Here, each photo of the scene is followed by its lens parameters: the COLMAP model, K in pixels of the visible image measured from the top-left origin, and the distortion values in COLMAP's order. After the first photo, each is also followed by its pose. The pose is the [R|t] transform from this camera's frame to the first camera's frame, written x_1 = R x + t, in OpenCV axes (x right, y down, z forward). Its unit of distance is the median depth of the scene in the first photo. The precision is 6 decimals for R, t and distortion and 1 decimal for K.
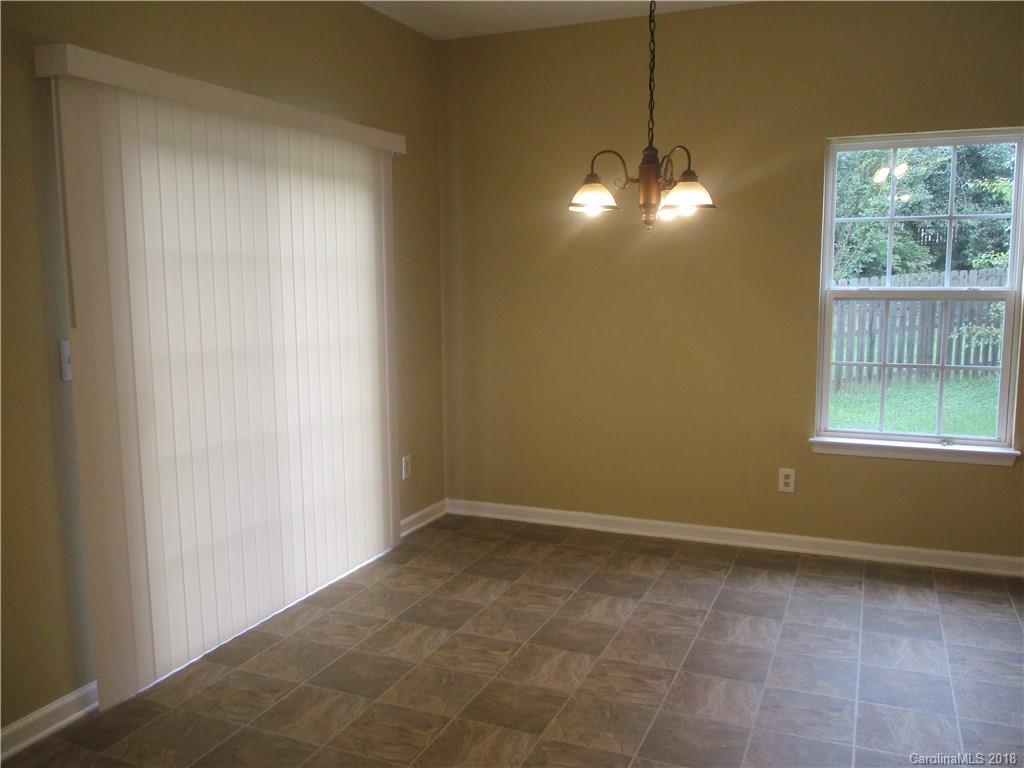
lens RADIAL K [[846.6, 0, 512.0], [0, 846.6, 384.0], [0, 0, 1]] dist [-0.019259, 0.001700]
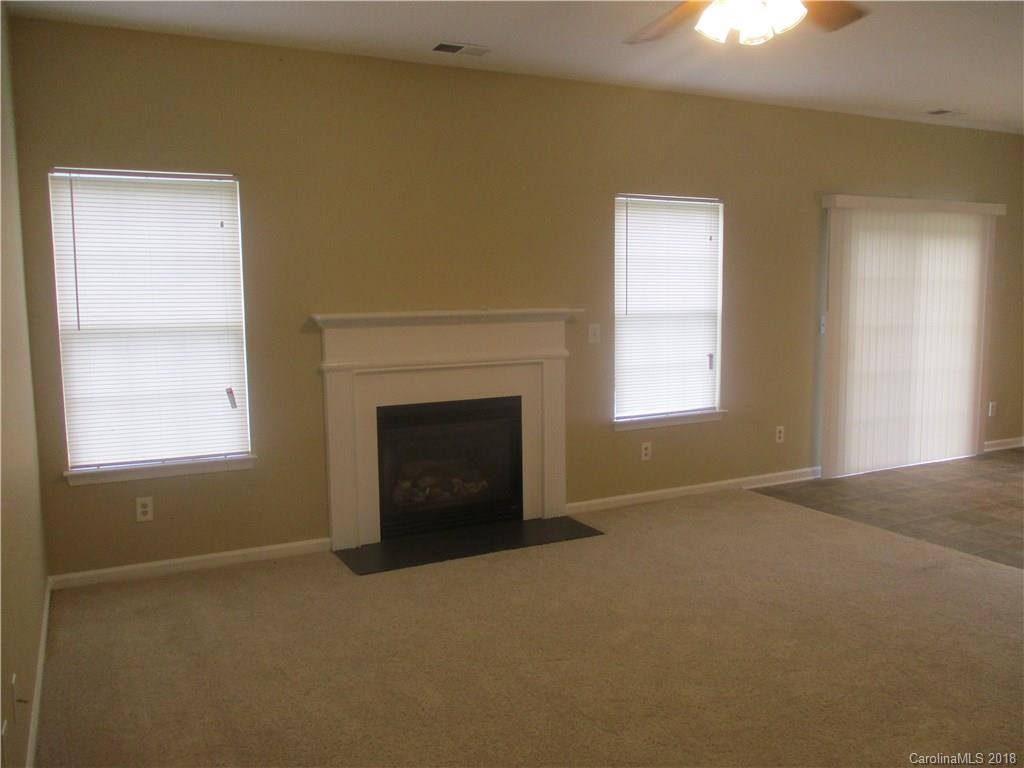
lens RADIAL K [[846.6, 0, 512.0], [0, 846.6, 384.0], [0, 0, 1]] dist [-0.019259, 0.001700]
pose [[0.765333, 0.069435, -0.639878, 0.252453], [-0.078632, 0.996804, 0.014117, 0.130807], [0.638813, 0.039511, 0.768347, -1.039103]]
